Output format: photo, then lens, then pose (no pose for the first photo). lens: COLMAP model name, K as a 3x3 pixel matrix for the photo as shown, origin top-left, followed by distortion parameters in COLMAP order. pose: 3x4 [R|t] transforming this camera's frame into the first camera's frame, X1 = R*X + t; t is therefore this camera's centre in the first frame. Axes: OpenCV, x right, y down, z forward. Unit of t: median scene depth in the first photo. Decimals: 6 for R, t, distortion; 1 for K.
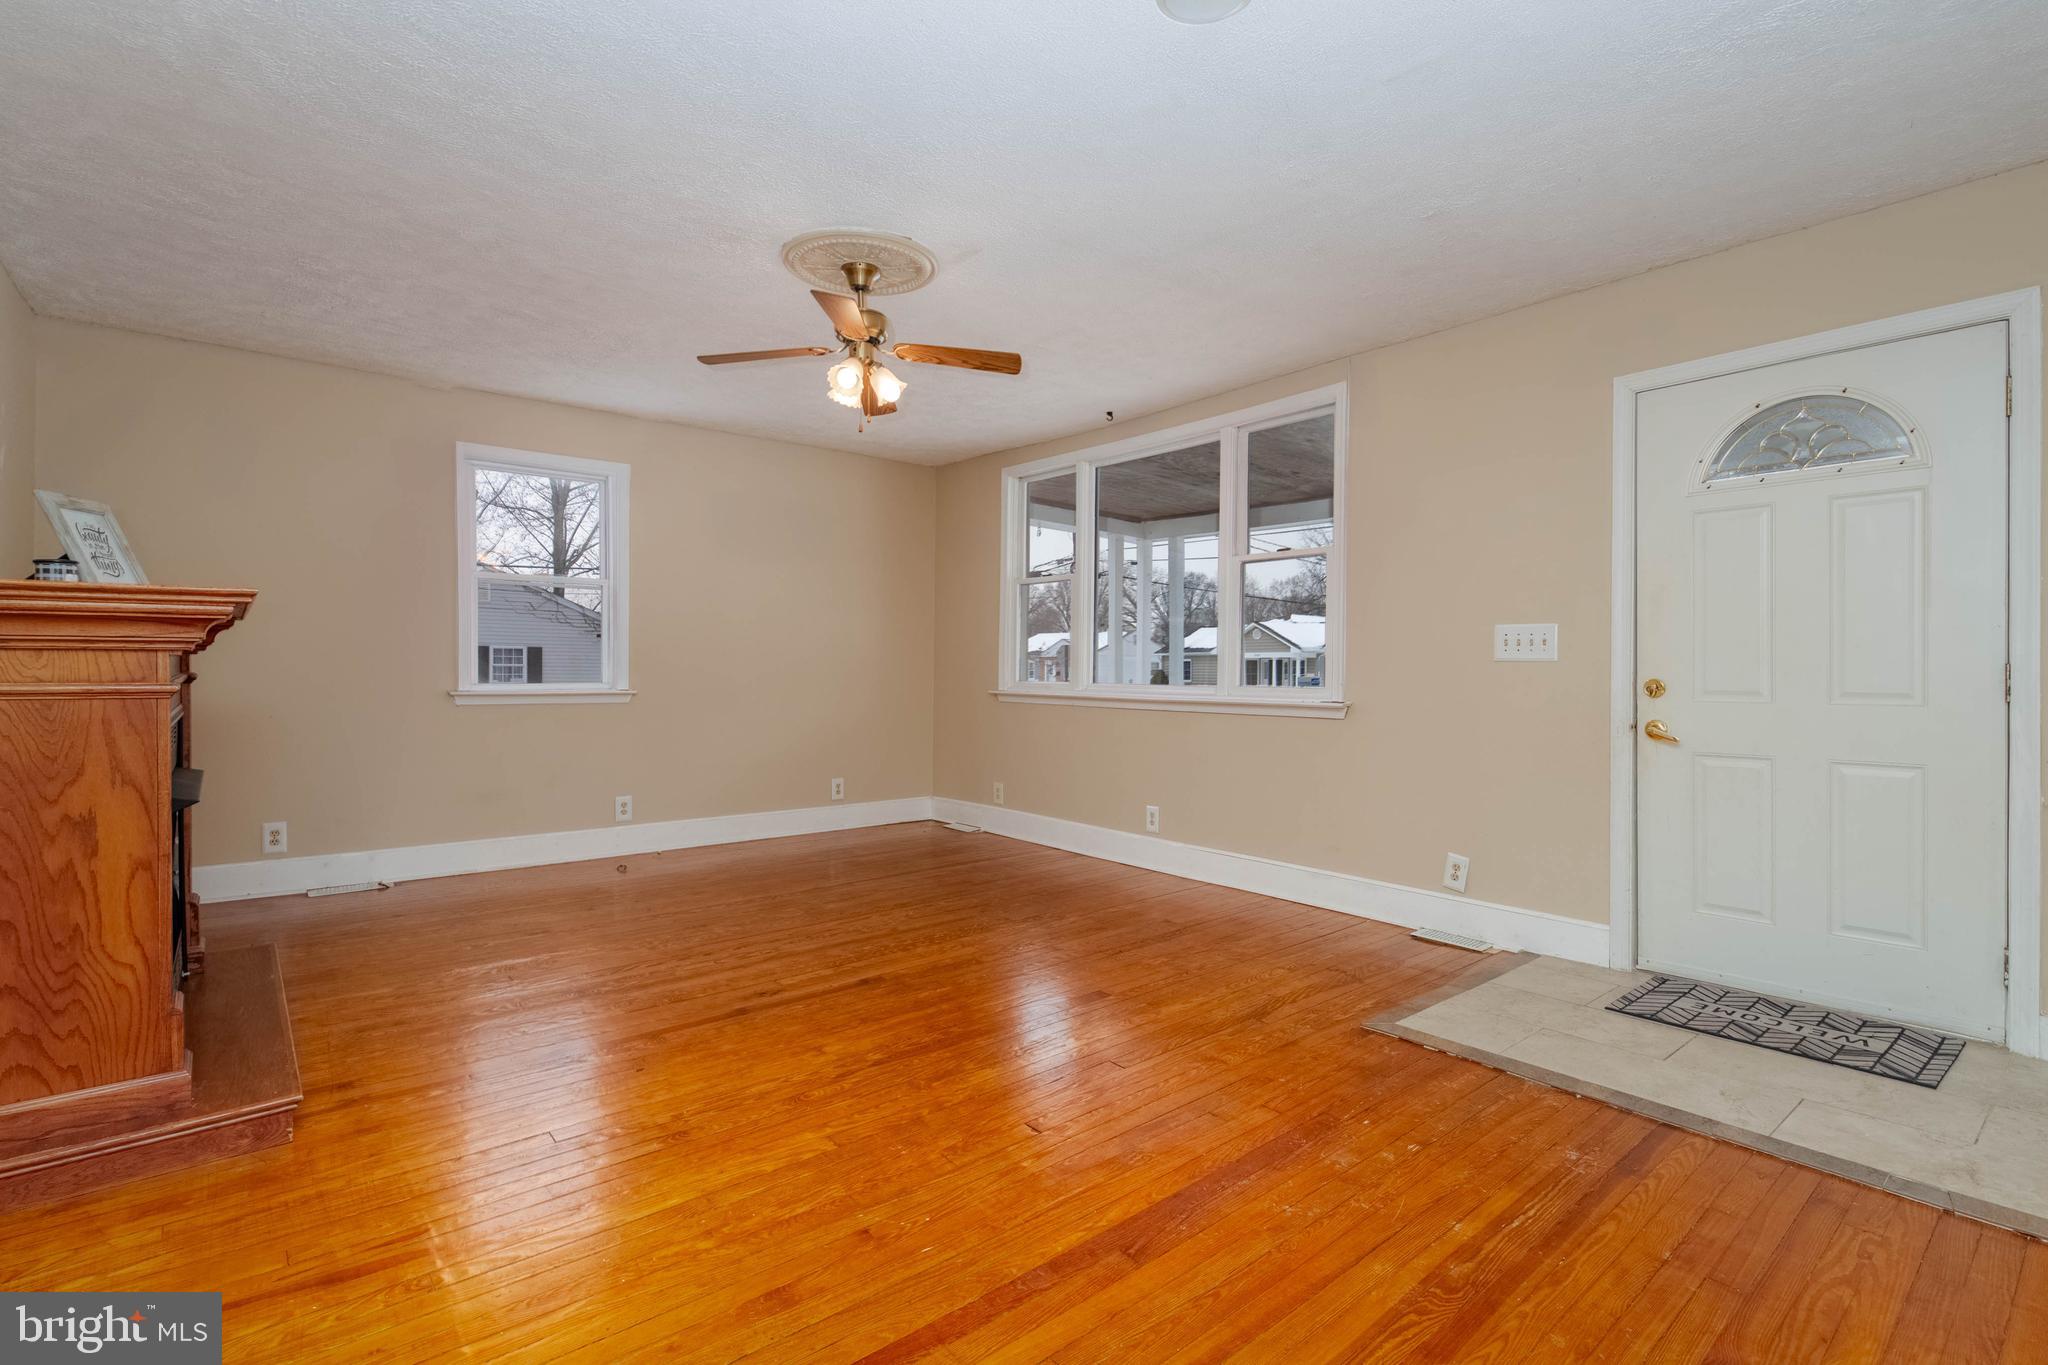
lens RADIAL K [[975.8, 0, 1024.0], [0, 975.8, 682.5], [0, 0, 1]] dist [0.000499, -0.000680]
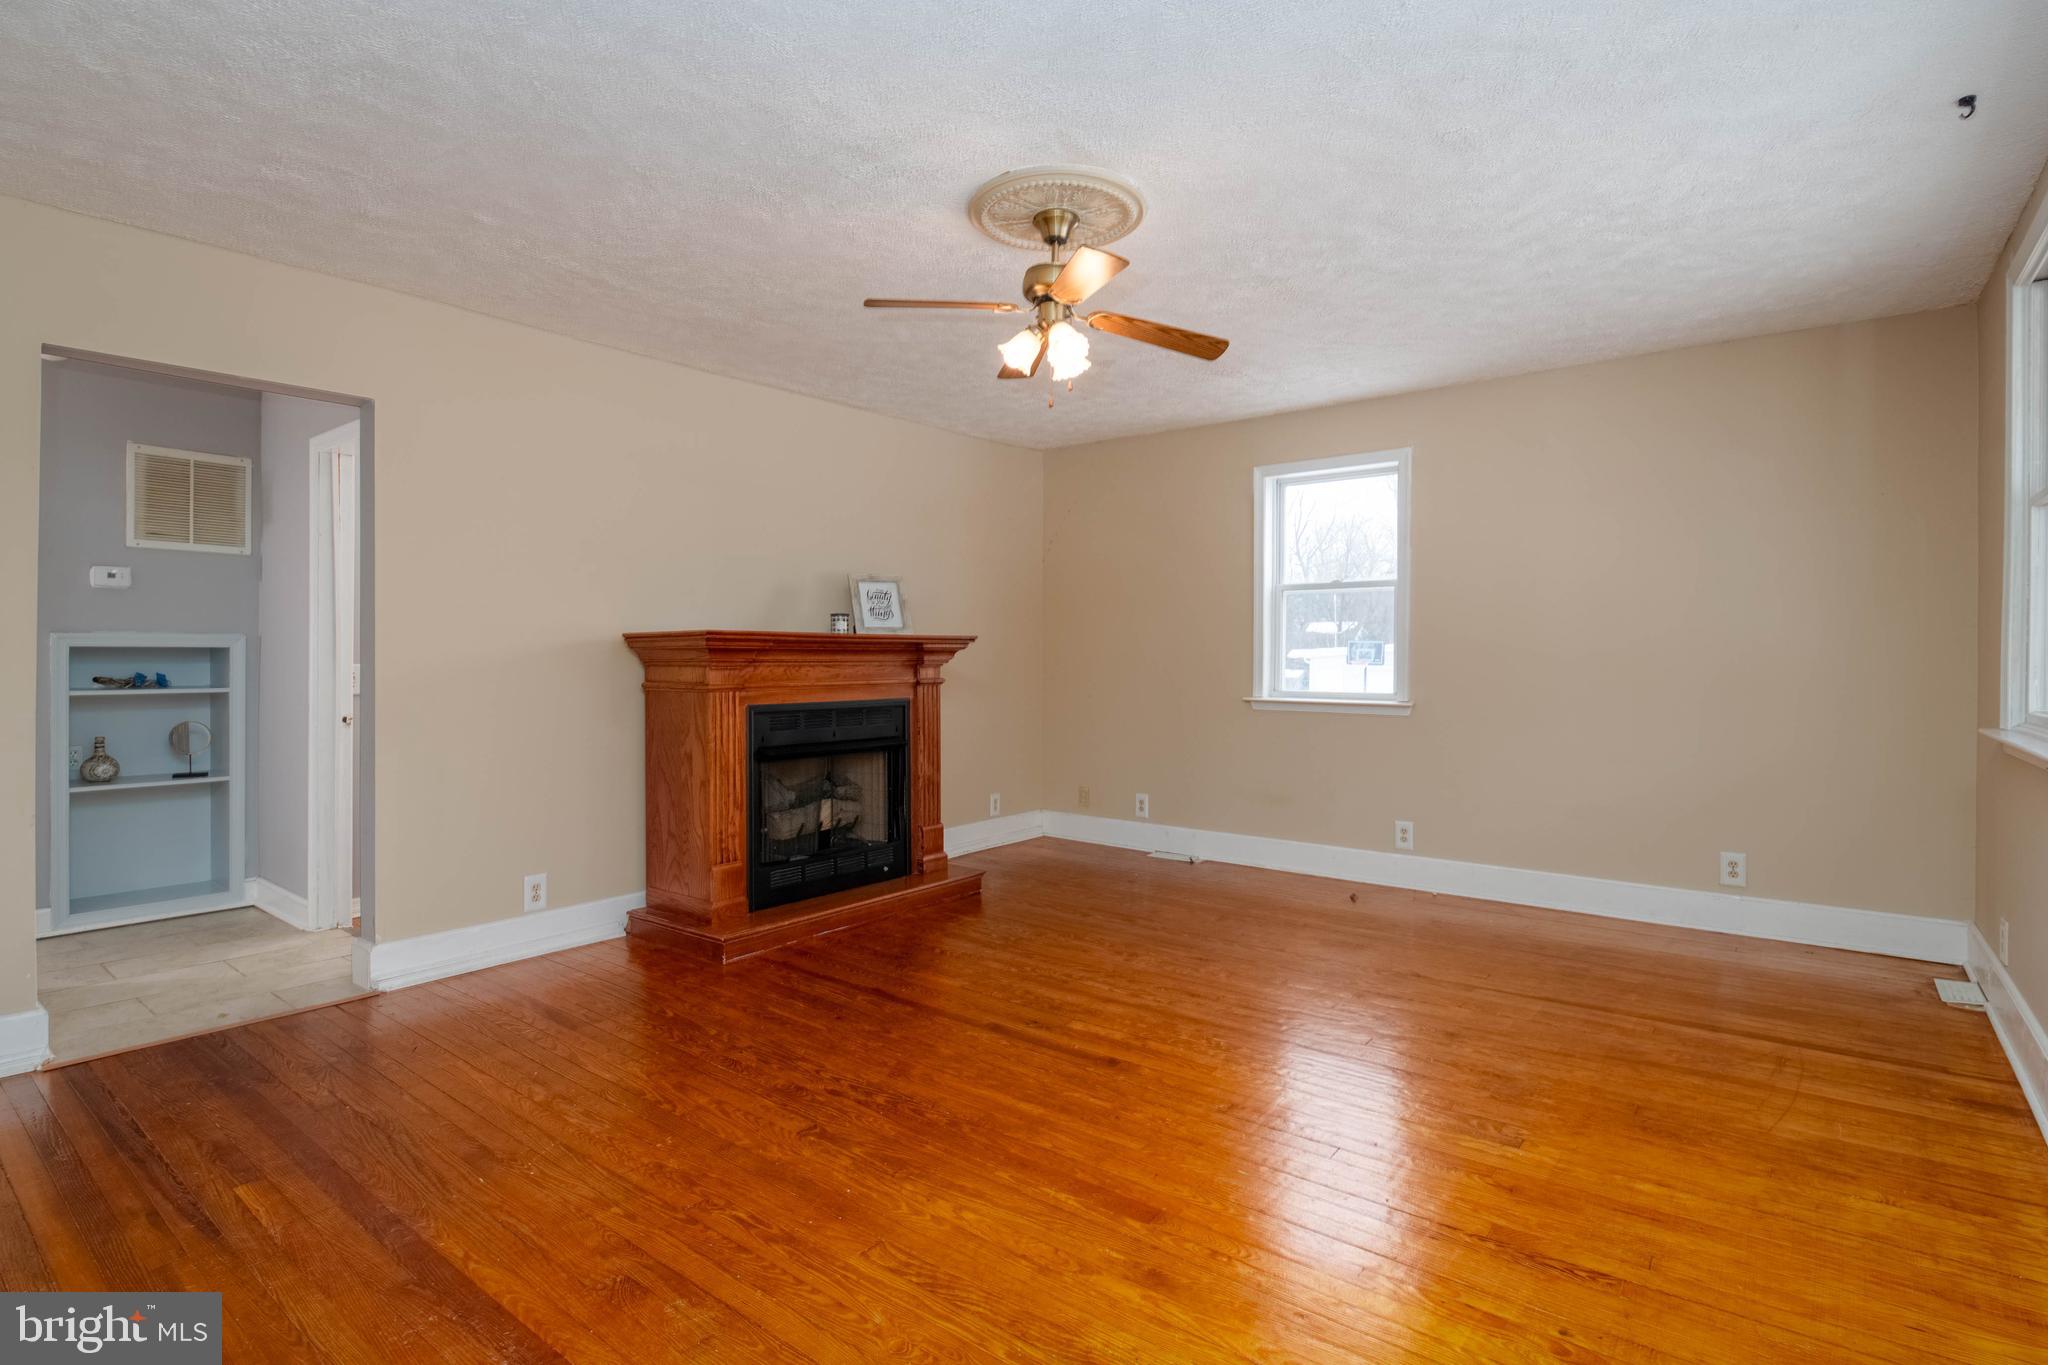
lens RADIAL K [[993.0, 0, 1017.1], [0, 993.0, 665.5], [0, 0, 1]] dist [-0.003162, -0.001592]
pose [[0.197640, -0.002304, -0.980272, 0.685001], [-0.018241, 0.999815, -0.006027, -0.022550], [0.980105, 0.019072, 0.197561, 0.796722]]
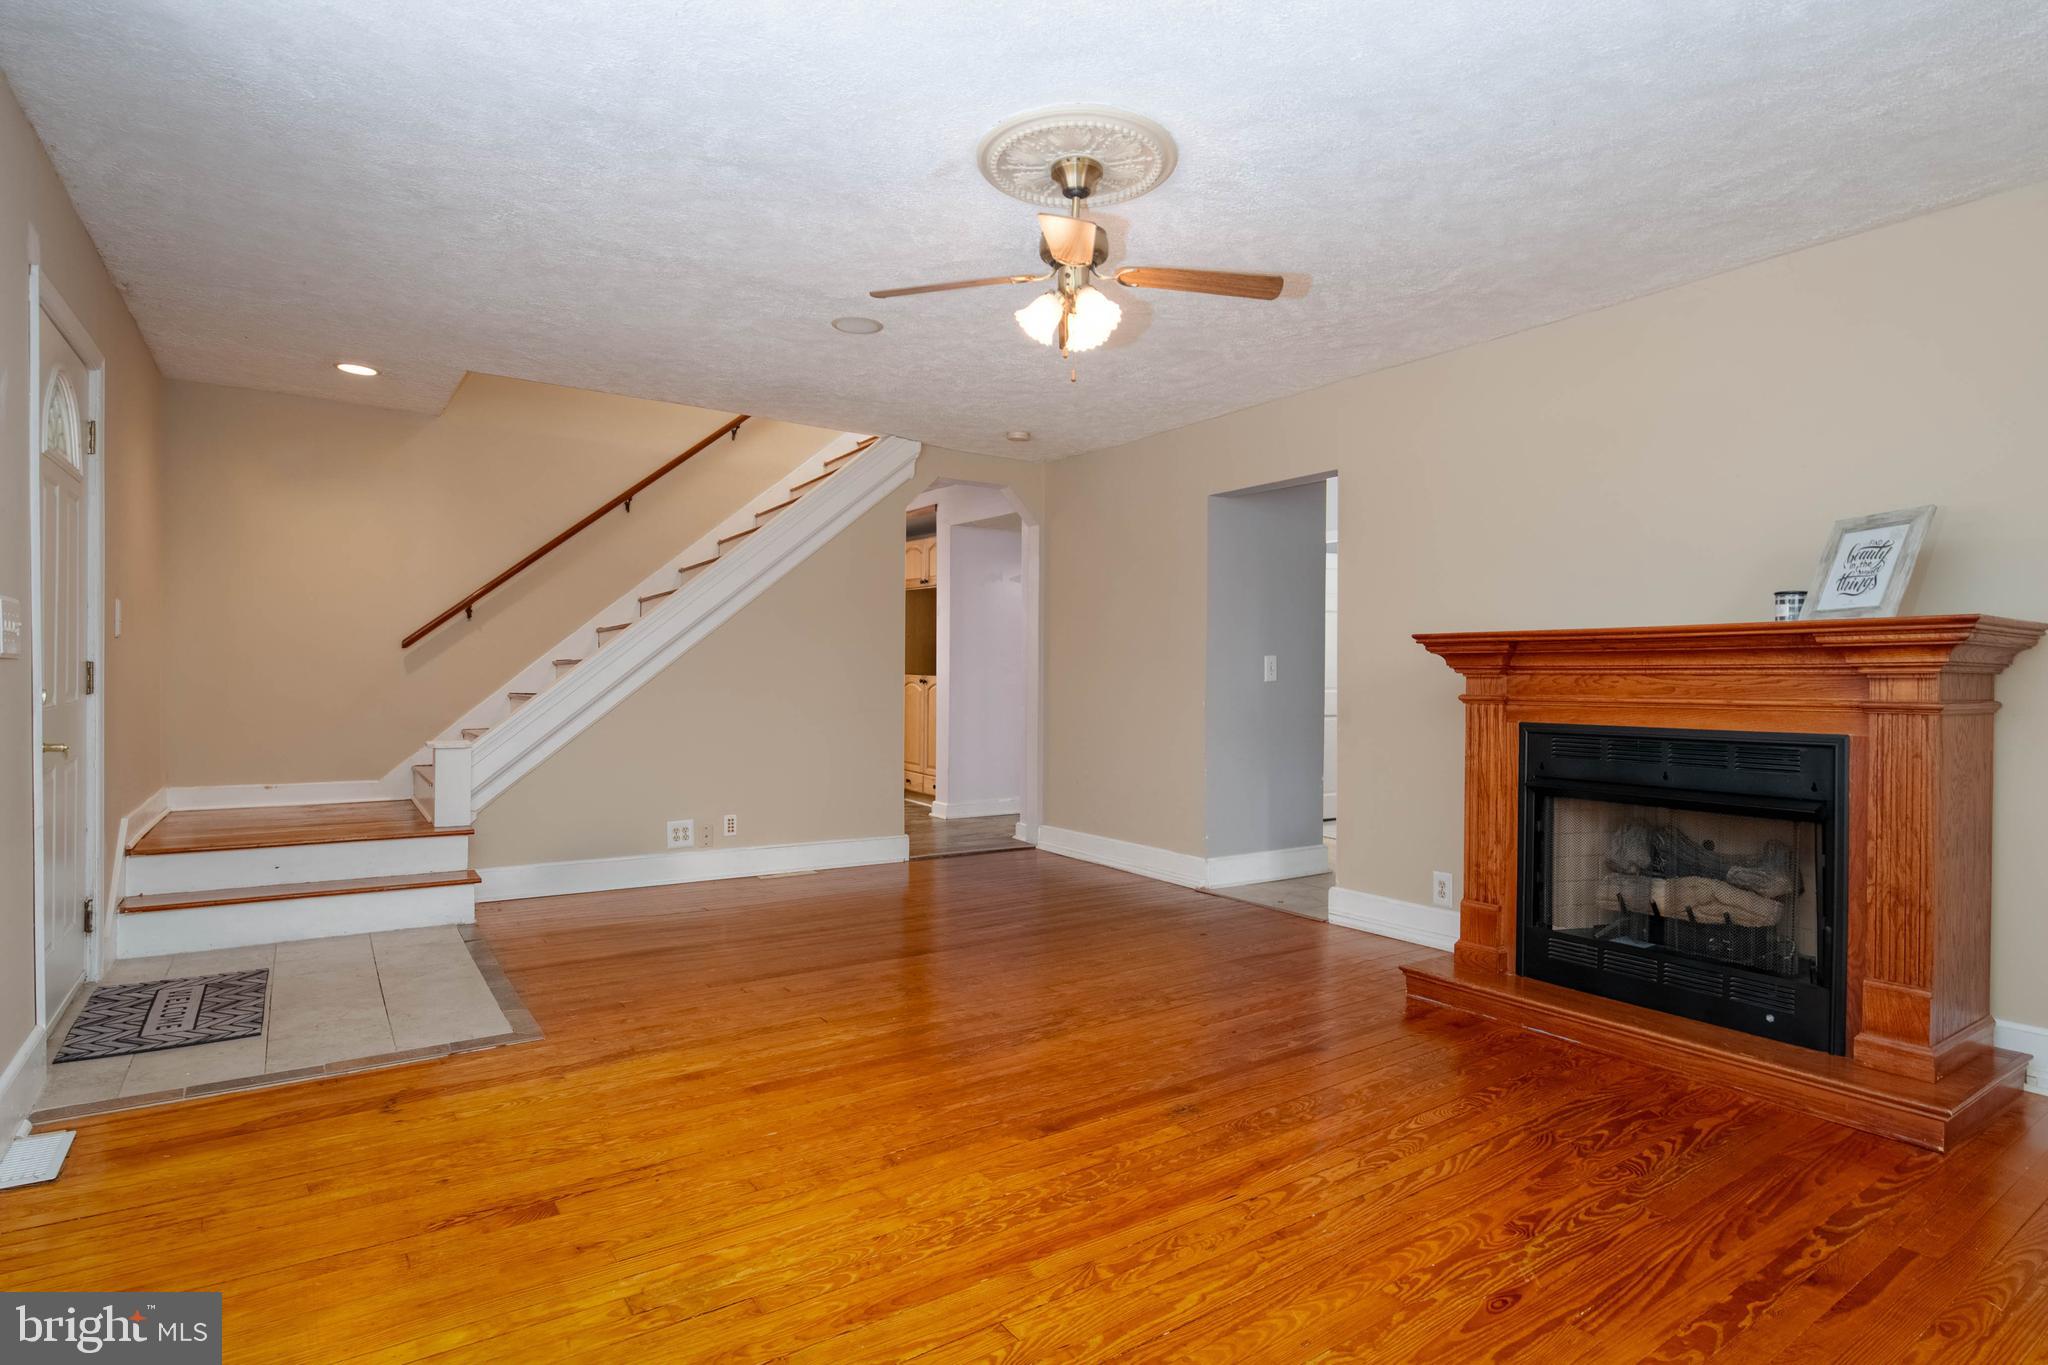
lens RADIAL K [[1041.1, 0, 1044.5], [0, 1041.1, 682.5], [0, 0, 1]] dist [0.002220, -0.000218]
pose [[-0.997002, -0.015147, 0.075880, -0.211335], [-0.013157, 0.999558, 0.026666, -0.037031], [-0.076251, 0.025588, -0.996760, 1.837384]]
